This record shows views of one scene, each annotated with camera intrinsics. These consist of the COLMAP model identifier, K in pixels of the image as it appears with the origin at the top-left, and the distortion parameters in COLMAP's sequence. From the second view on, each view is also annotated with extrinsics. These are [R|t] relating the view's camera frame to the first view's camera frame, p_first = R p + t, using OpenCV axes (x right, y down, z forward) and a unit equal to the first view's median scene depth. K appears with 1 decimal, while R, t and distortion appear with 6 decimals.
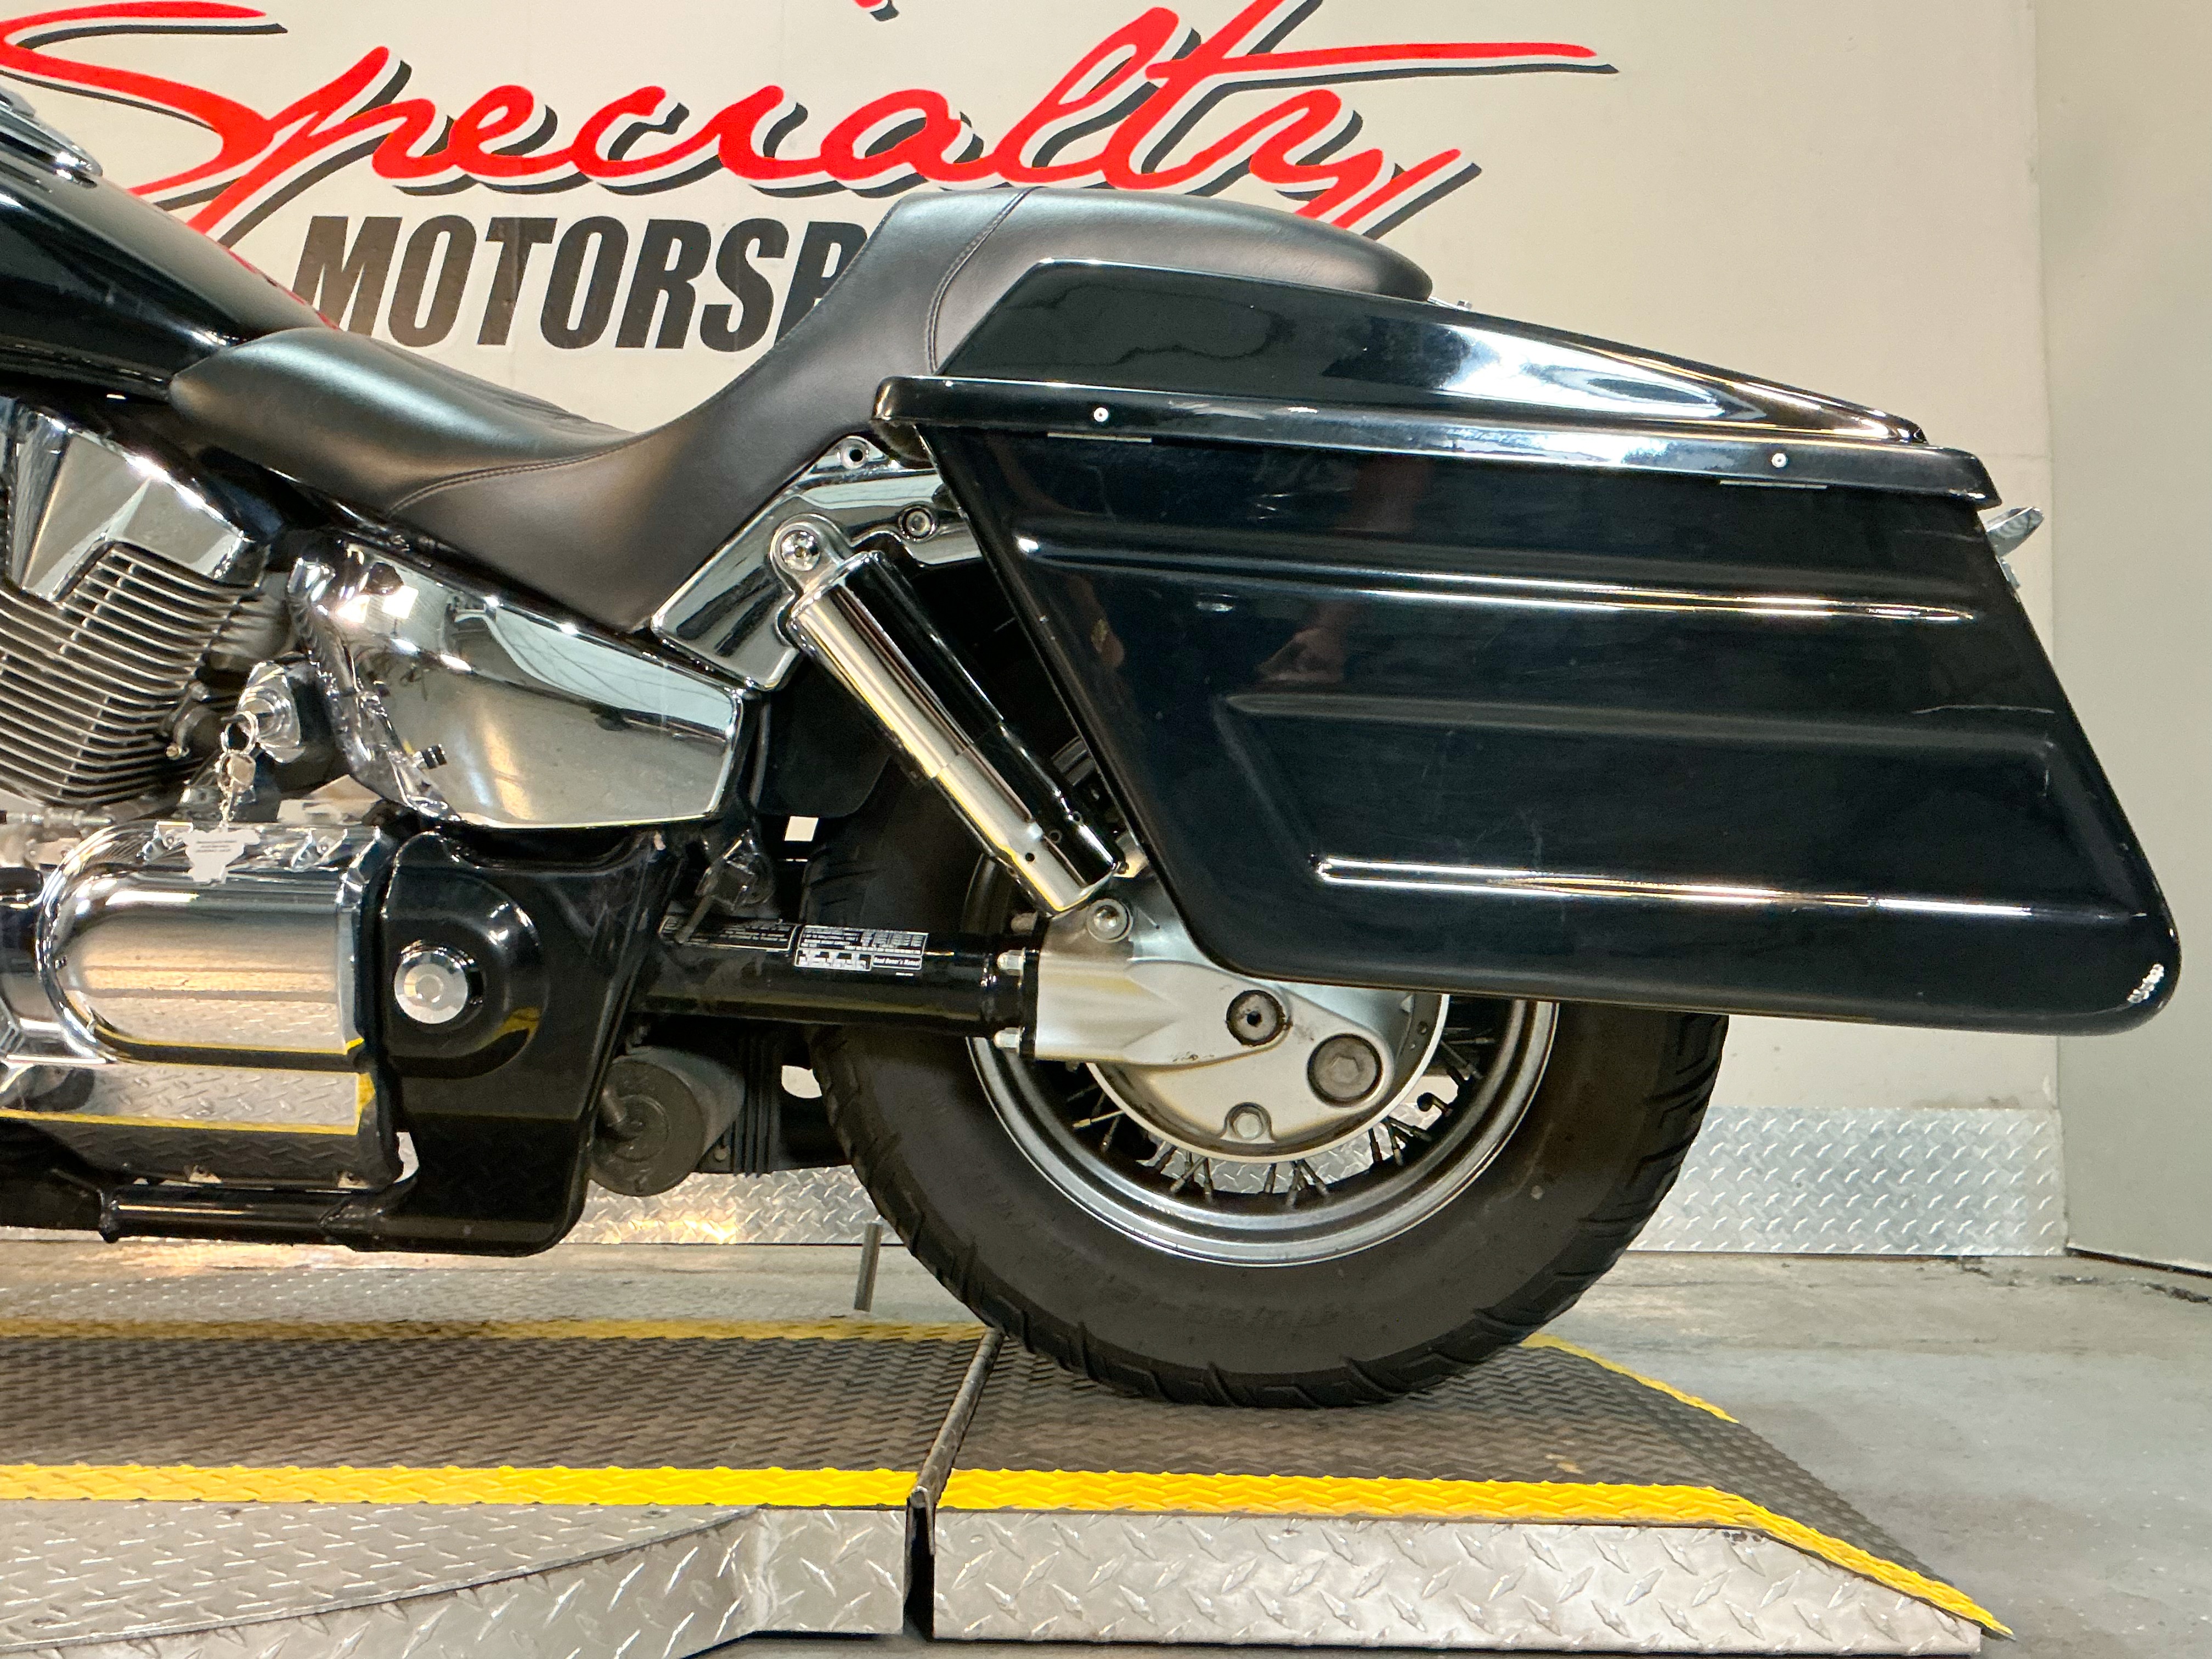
lens RADIAL K [[2041.9, 0, 1106.0], [0, 2041.9, 829.5], [0, 0, 1]] dist [0.151156, -0.333027]
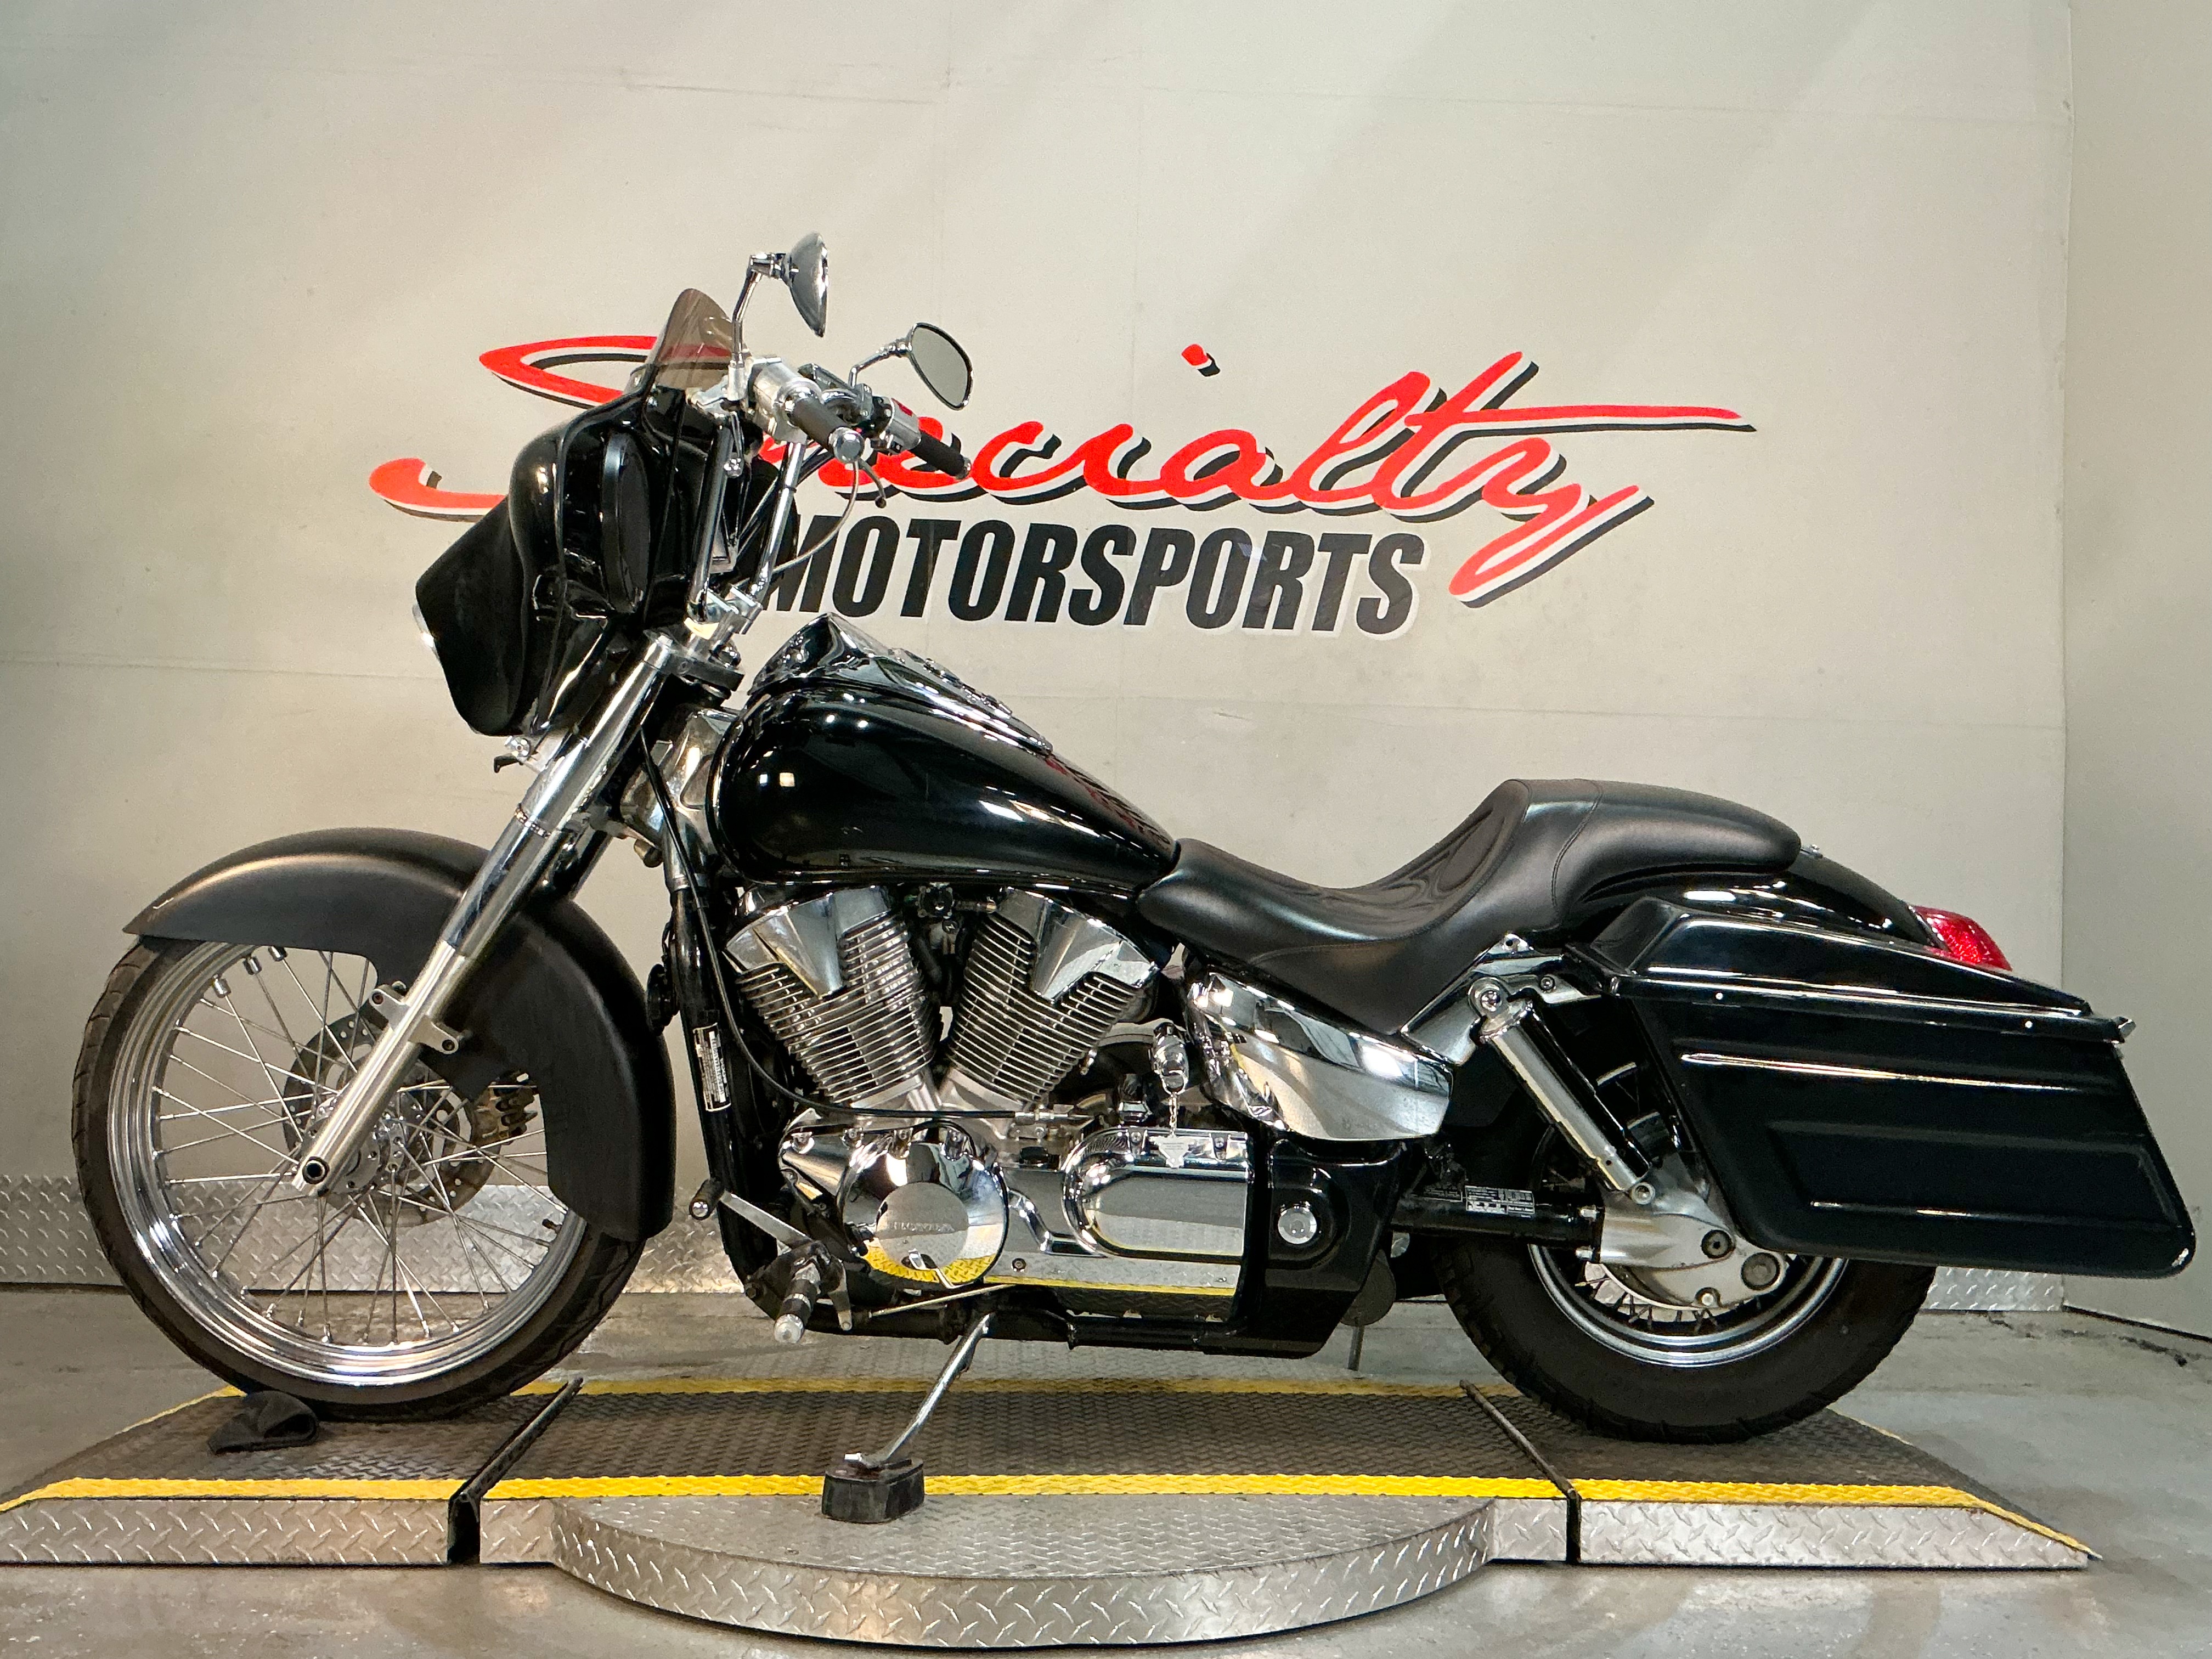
lens RADIAL K [[2186.2, 0, 1106.0], [0, 2186.2, 824.7], [0, 0, 1]] dist [0.157953, -0.356404]
pose [[0.998031, 0.014976, 0.060917, -0.260171], [-0.016638, 0.999500, 0.026872, -0.142961], [-0.060484, -0.027833, 0.997781, -0.418878]]
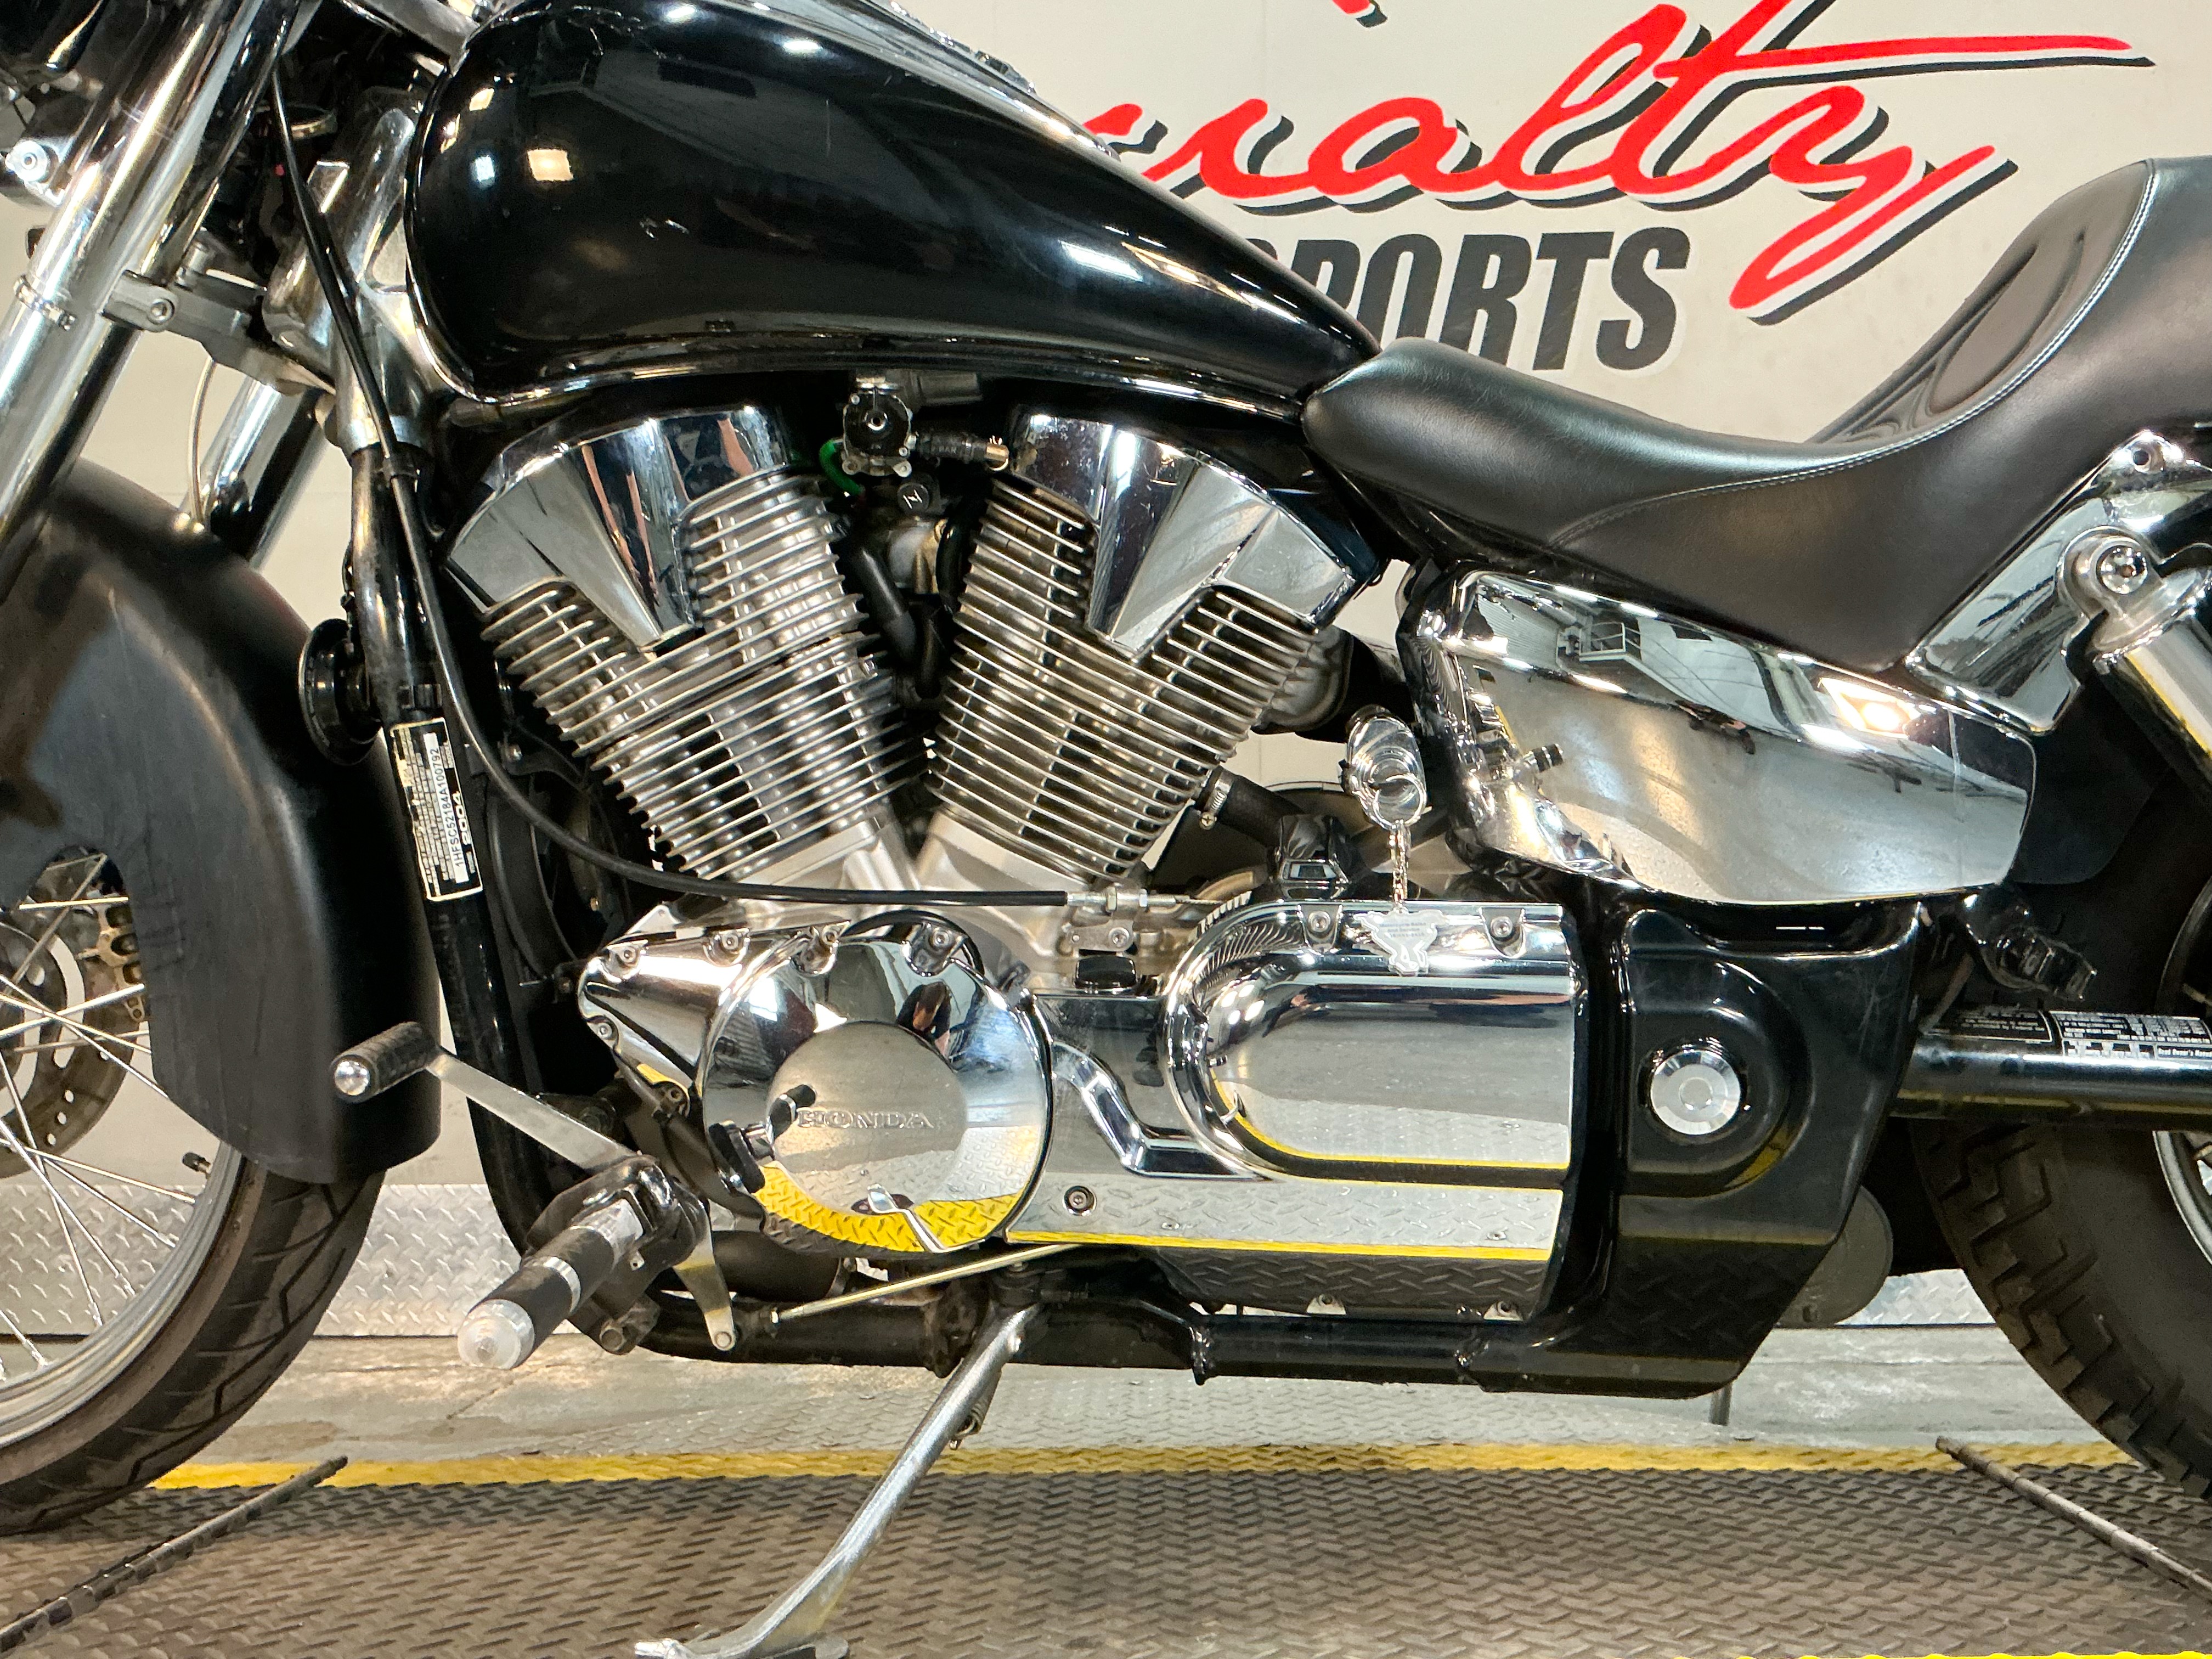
lens RADIAL K [[2041.9, 0, 1106.0], [0, 2041.9, 829.5], [0, 0, 1]] dist [0.151156, -0.333027]
pose [[0.999725, -0.019390, -0.013157, -0.228250], [0.019152, 0.999654, -0.018015, -0.008750], [0.013502, 0.017758, 0.999751, 0.058586]]
